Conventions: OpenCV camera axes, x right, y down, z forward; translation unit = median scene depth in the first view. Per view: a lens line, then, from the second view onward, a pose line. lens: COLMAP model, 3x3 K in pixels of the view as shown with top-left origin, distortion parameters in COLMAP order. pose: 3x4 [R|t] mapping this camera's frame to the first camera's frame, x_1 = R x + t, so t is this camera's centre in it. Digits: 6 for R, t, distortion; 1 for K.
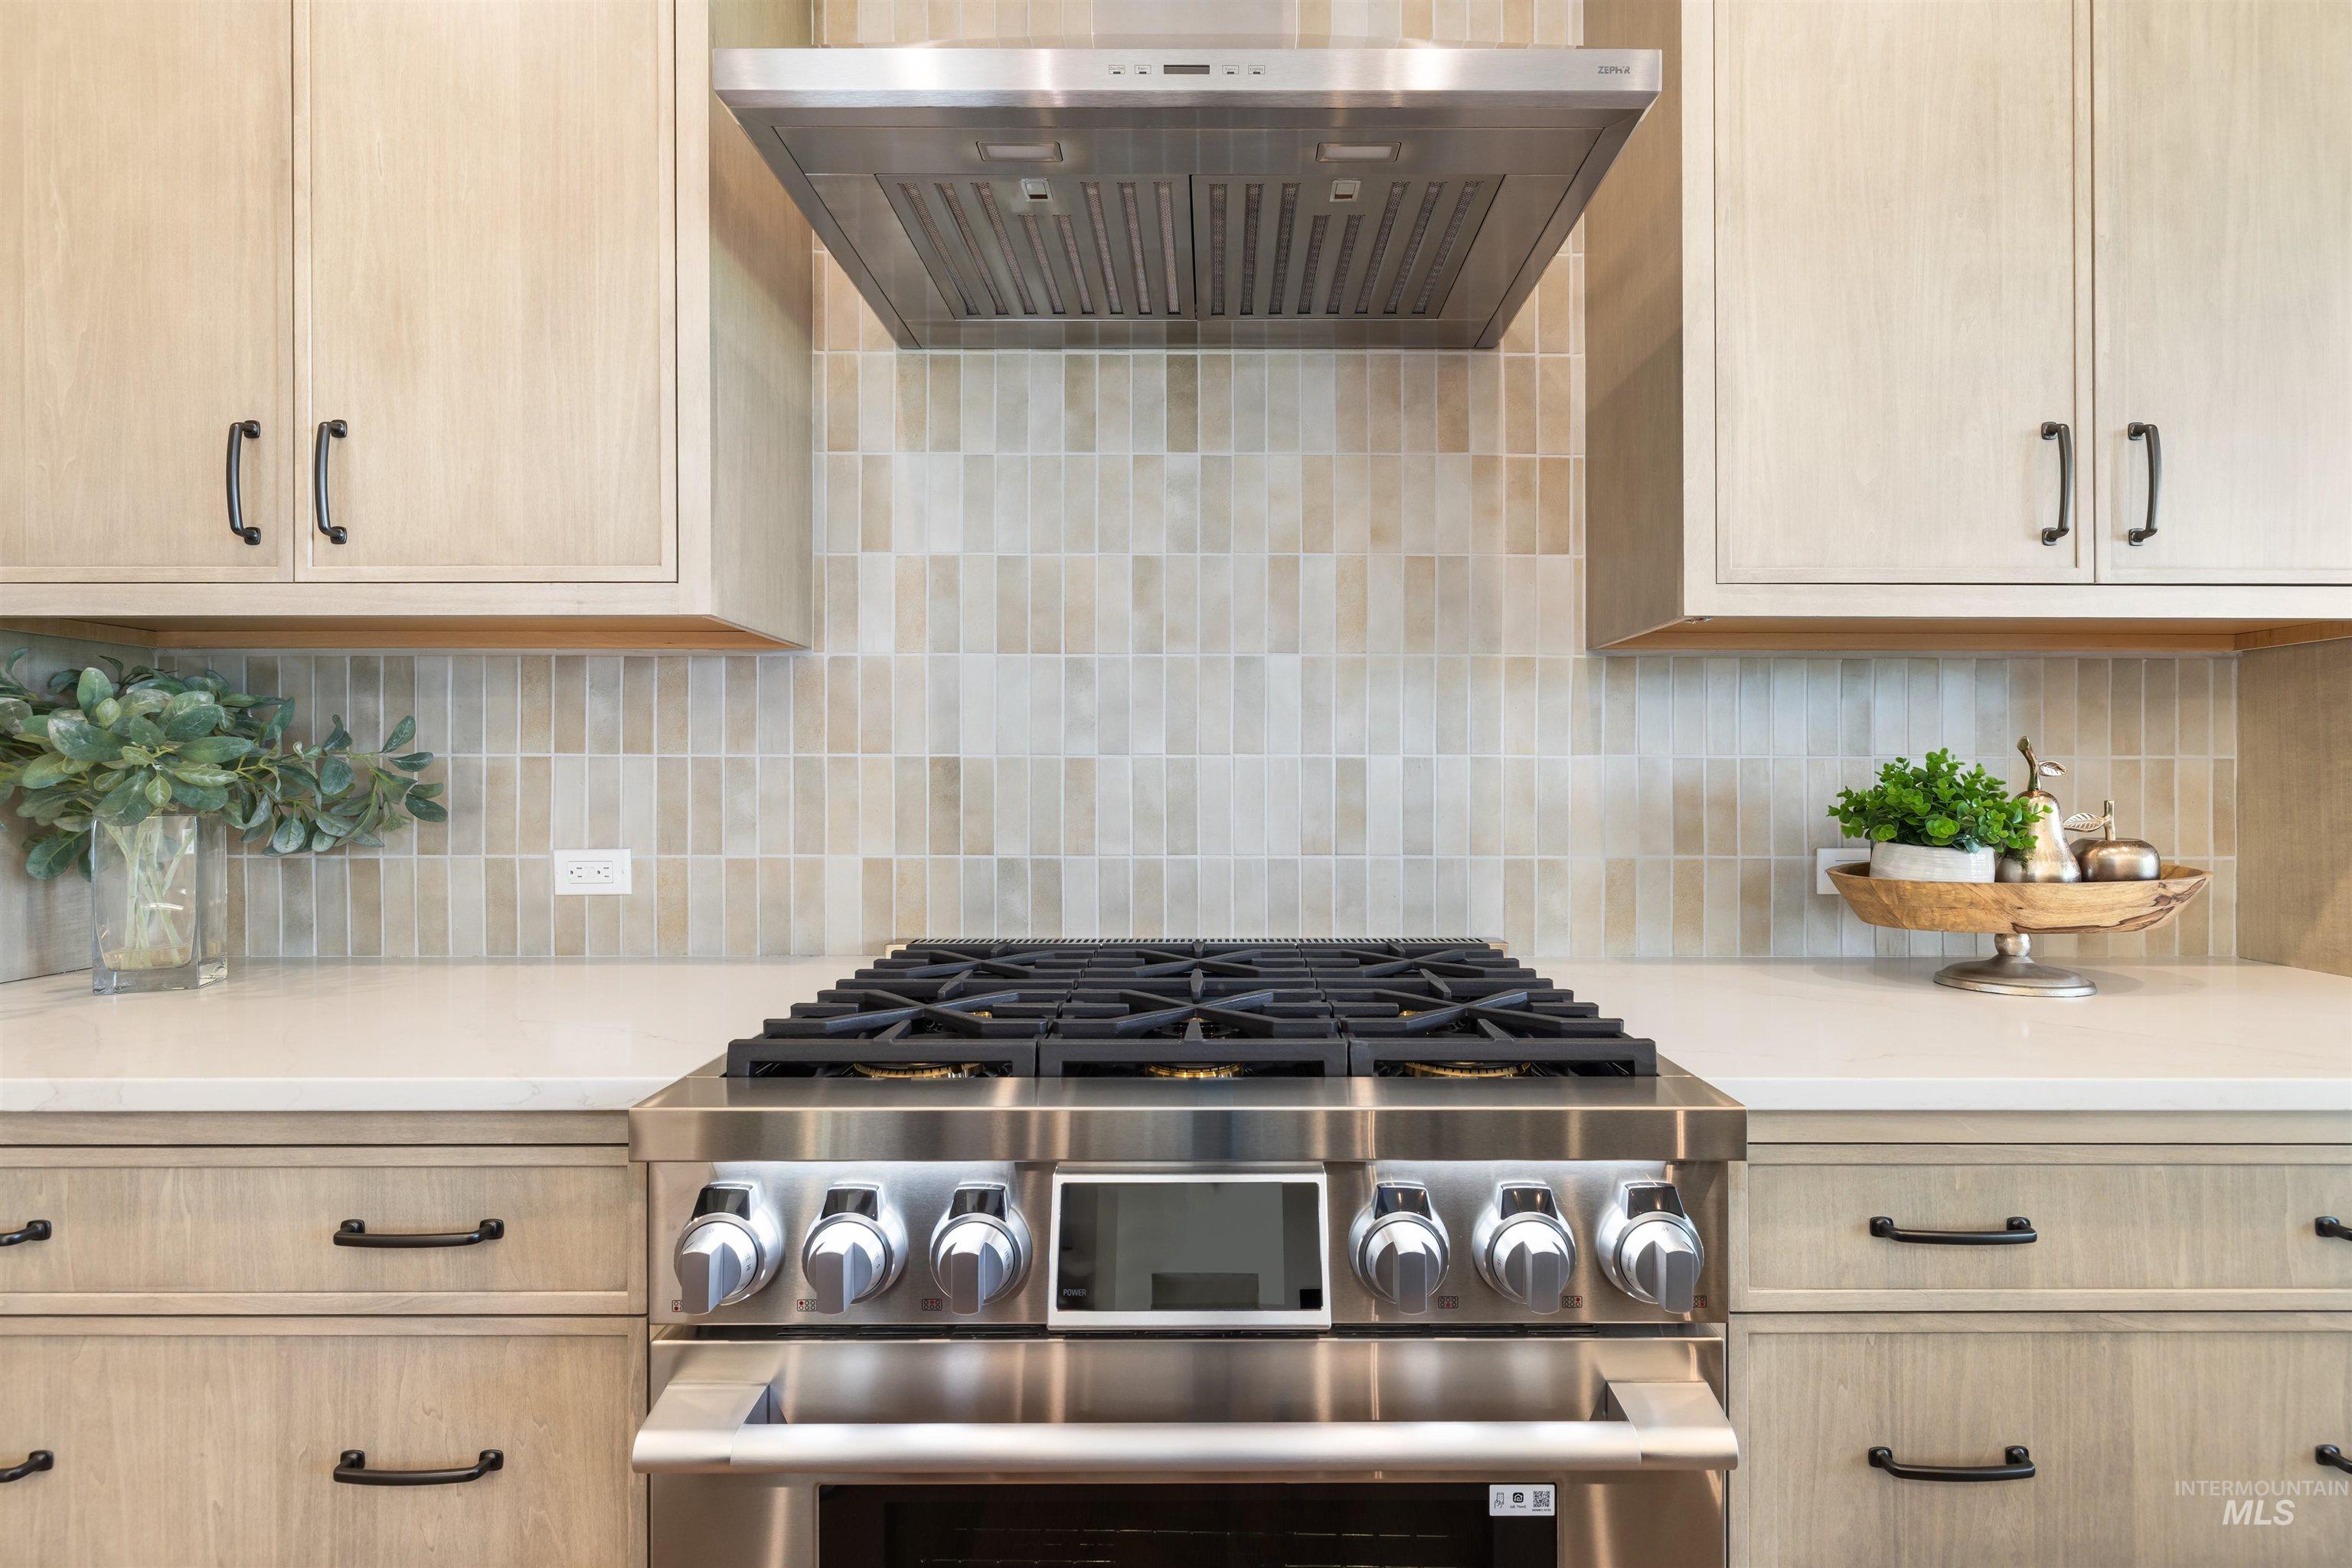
lens RADIAL K [[1022.0, 0, 1178.1], [0, 1022.0, 767.5], [0, 0, 1]] dist [-0.003830, 0.000213]
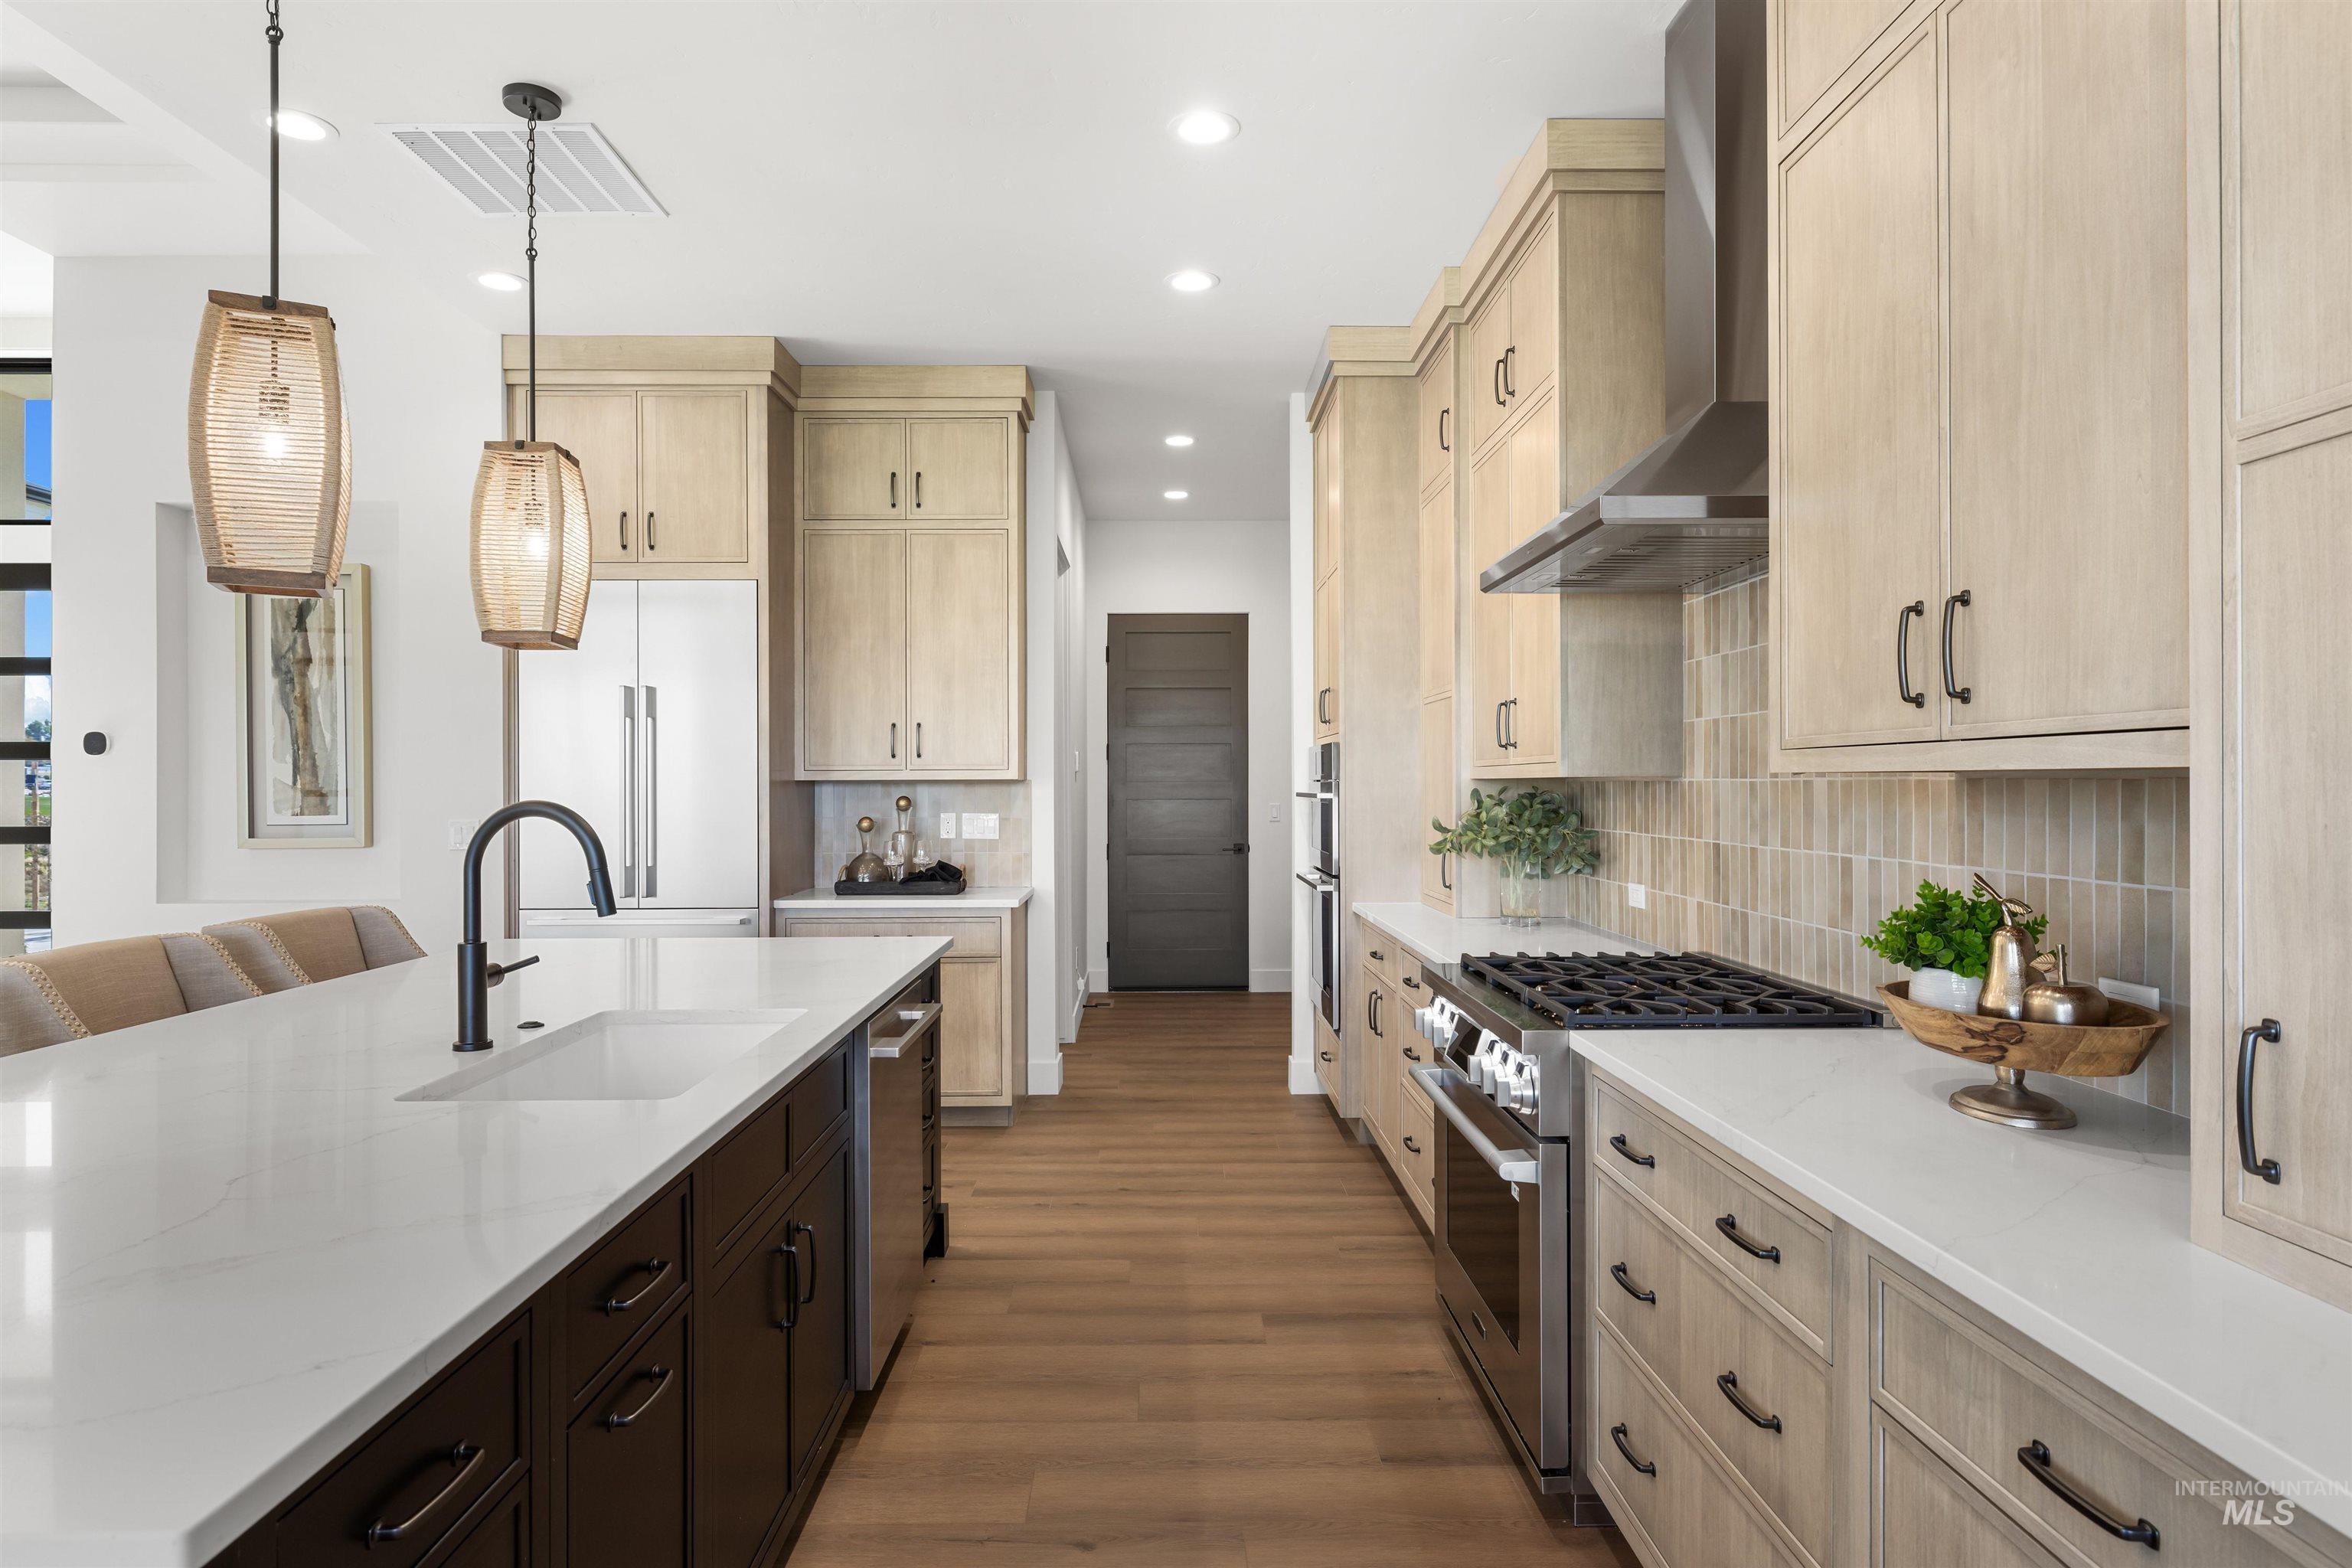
lens RADIAL K [[1356.4, 0, 1182.0], [0, 1356.4, 791.1], [0, 0, 1]] dist [-0.022951, -0.000214]
pose [[0.027218, 0.004569, -0.999619, 1.894642], [0.009348, 0.999945, 0.004825, -0.110963], [0.999586, -0.009476, 0.027174, 0.095598]]
